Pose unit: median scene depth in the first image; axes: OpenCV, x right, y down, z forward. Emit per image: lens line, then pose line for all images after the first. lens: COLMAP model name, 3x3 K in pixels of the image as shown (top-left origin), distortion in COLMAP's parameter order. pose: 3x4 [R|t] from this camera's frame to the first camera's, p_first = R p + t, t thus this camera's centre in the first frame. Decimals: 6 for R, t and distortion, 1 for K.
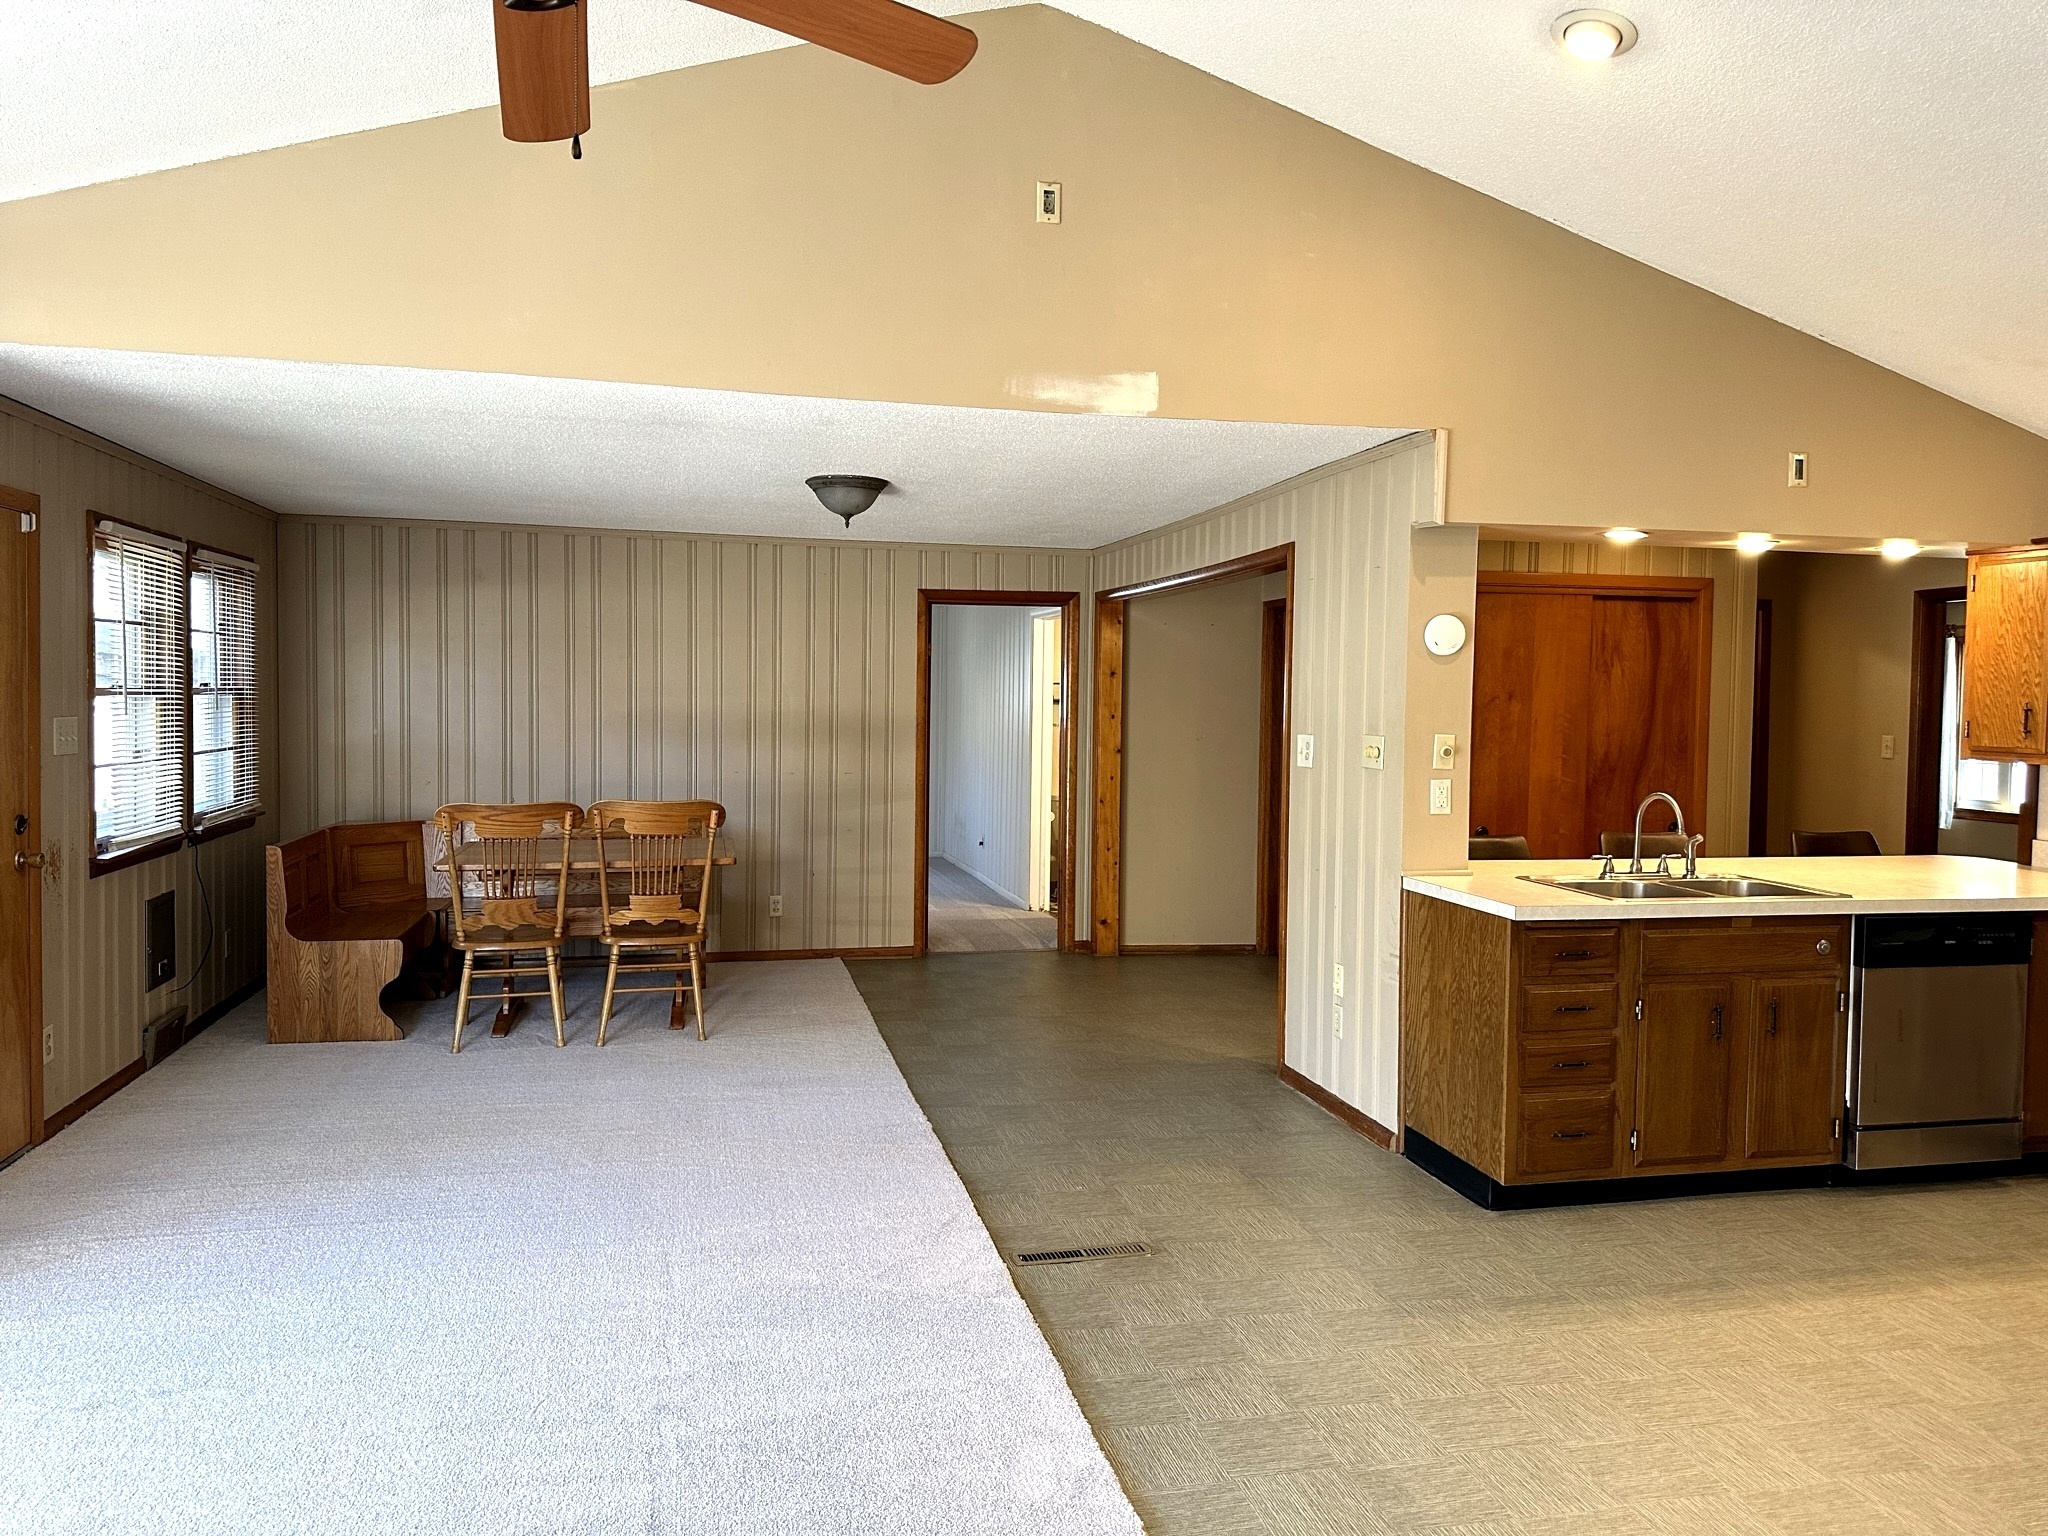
lens RADIAL K [[1433.1, 0, 1033.5], [0, 1433.1, 758.7], [0, 0, 1]] dist [0.147292, -0.197386]
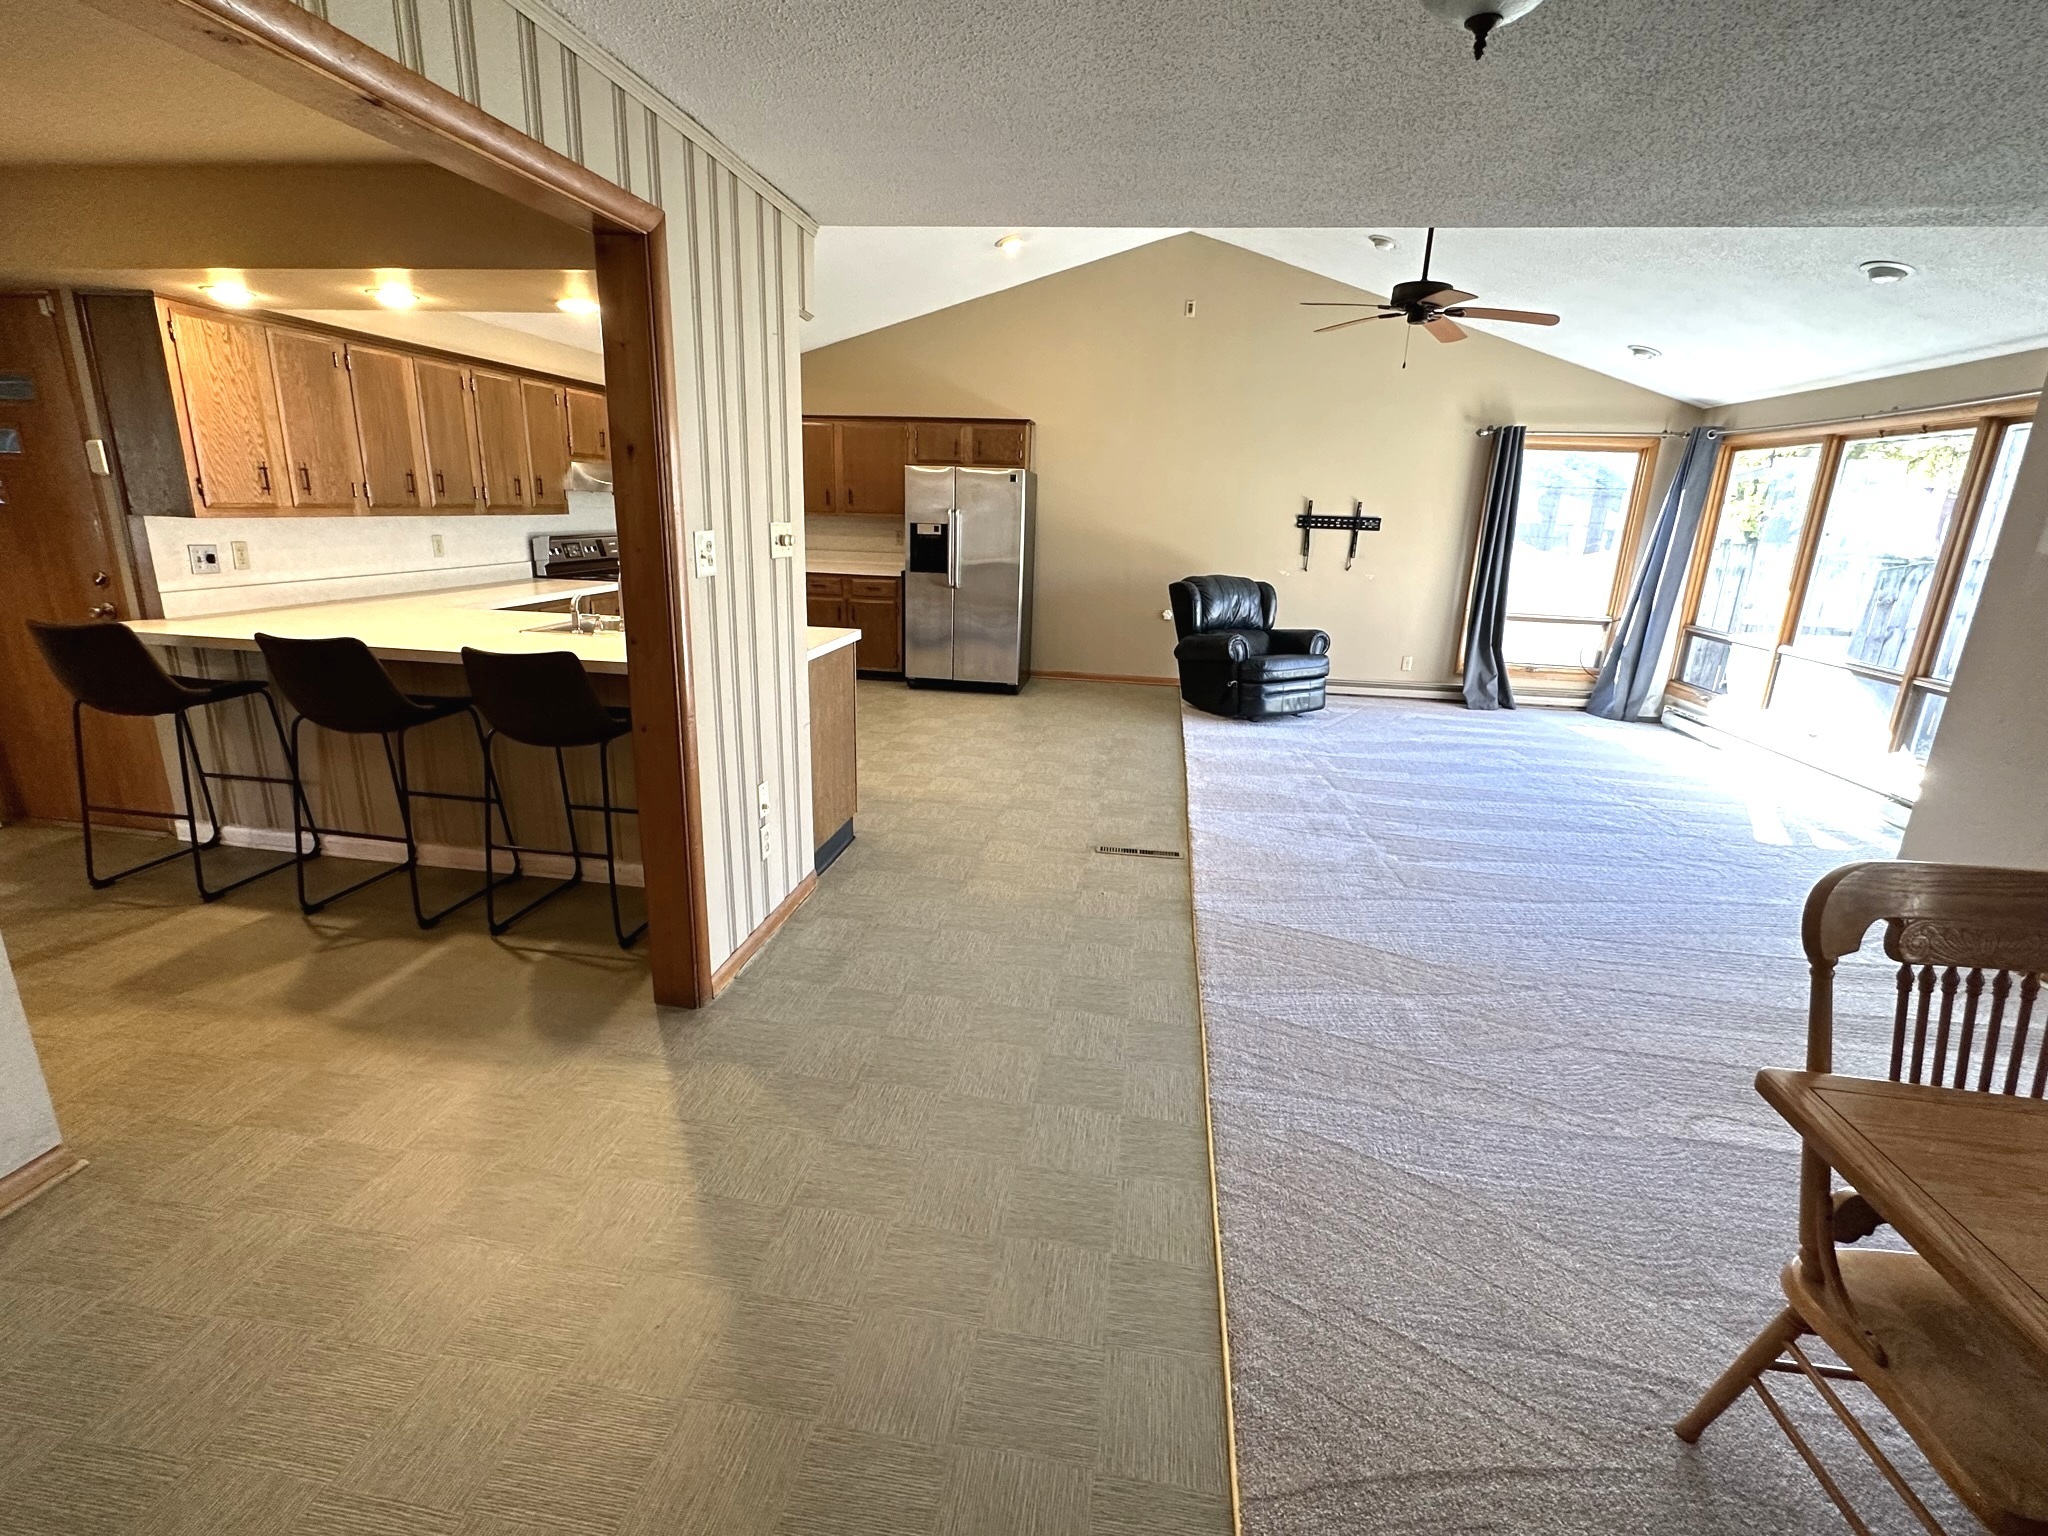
lens RADIAL K [[937.8, 0, 1024.0], [0, 937.8, 768.0], [0, 0, 1]] dist [-0.000130, 0.000011]
pose [[-0.930430, -0.141015, 0.338252, -0.181797], [-0.028483, 0.948037, 0.316882, -0.076351], [-0.365361, 0.285202, -0.886099, 1.886577]]
